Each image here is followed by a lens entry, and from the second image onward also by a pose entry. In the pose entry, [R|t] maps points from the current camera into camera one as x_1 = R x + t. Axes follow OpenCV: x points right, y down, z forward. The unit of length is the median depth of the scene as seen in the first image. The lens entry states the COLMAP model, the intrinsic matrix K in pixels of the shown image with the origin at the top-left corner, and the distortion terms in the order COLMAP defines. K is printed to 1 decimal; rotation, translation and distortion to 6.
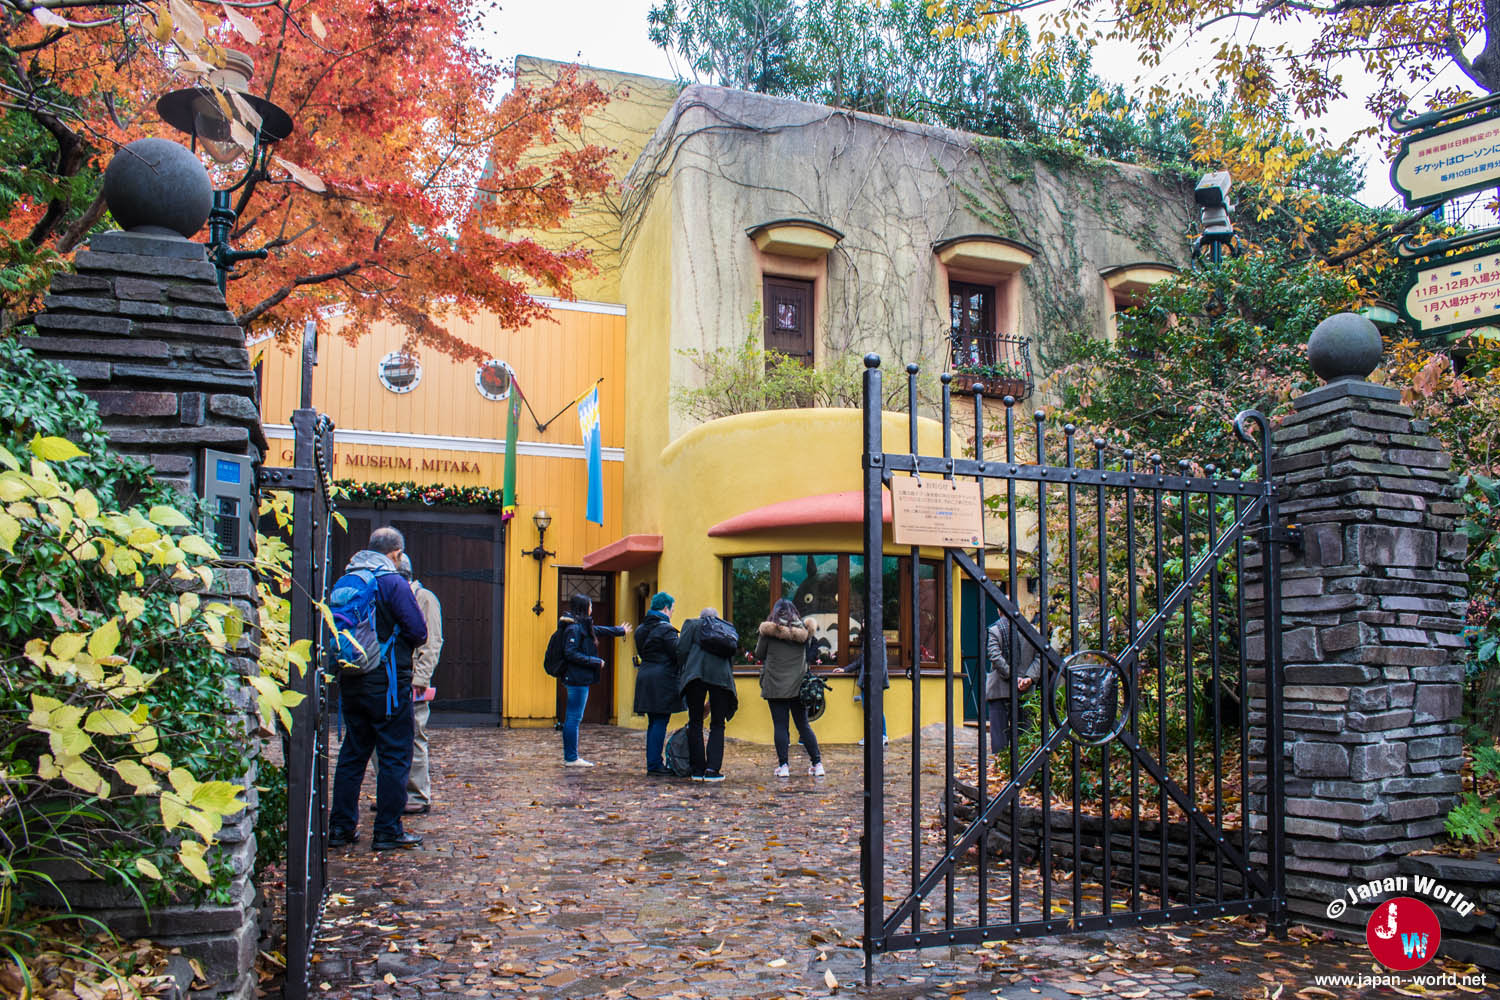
lens RADIAL K [[1241.8, 0, 727.7], [0, 1241.8, 500.3], [0, 0, 1]] dist [-0.096159, 0.008954]
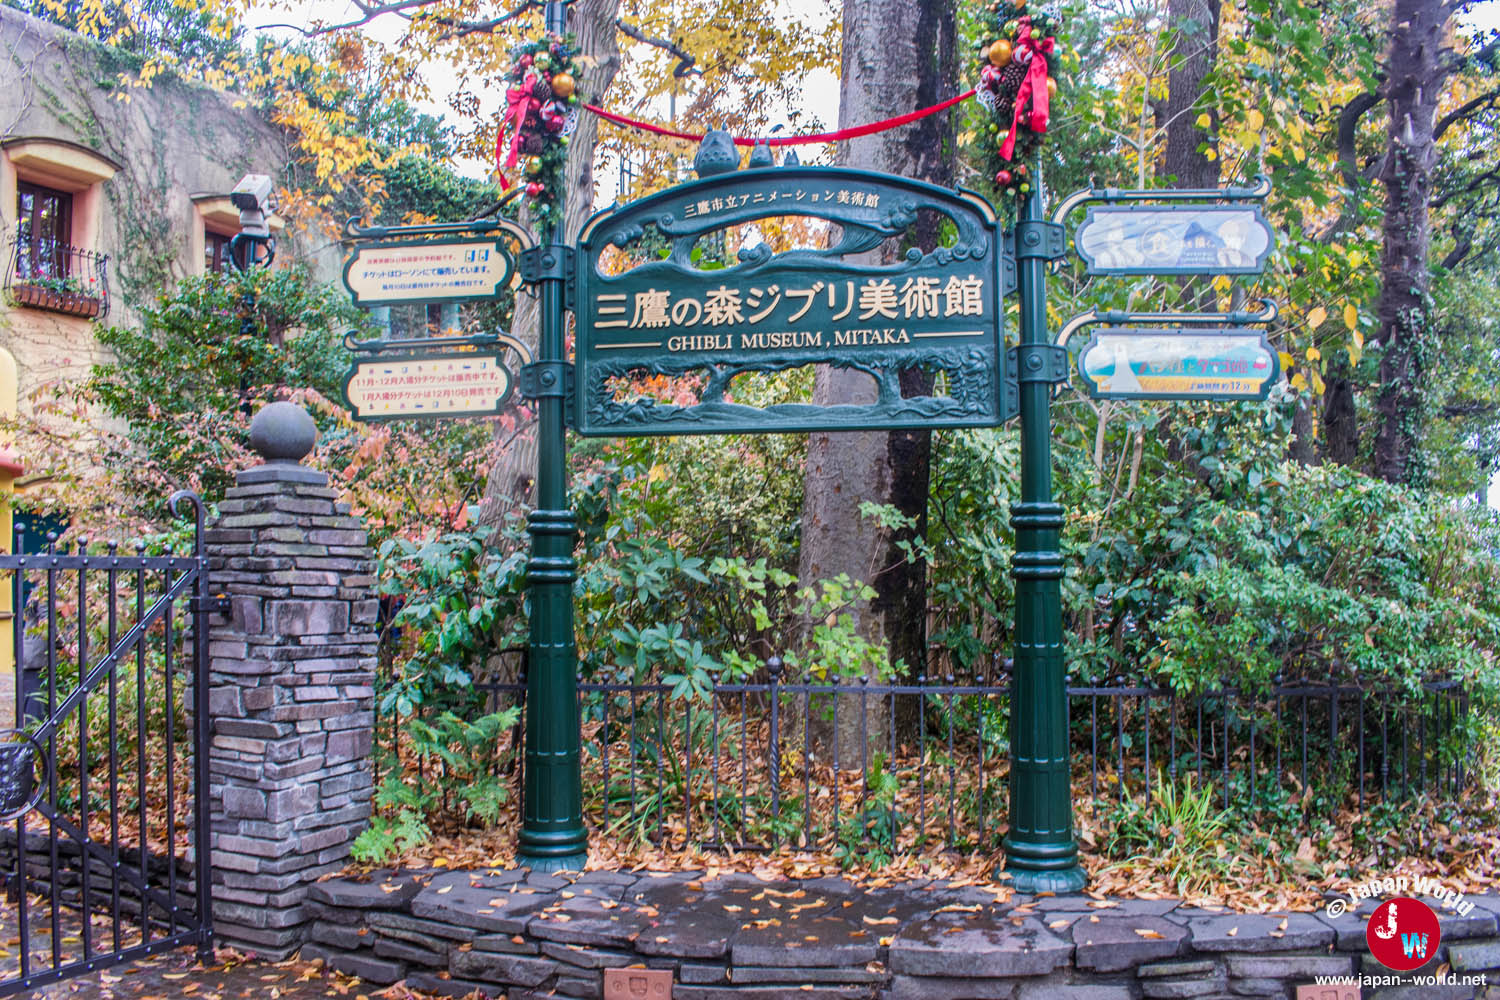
lens RADIAL K [[1241.8, 0, 727.7], [0, 1241.8, 500.3], [0, 0, 1]] dist [-0.096159, 0.008954]
pose [[0.752137, 0.031755, 0.658242, 0.083091], [-0.067230, 0.997324, 0.028707, -0.126469], [-0.655569, -0.065845, 0.752259, -0.114027]]
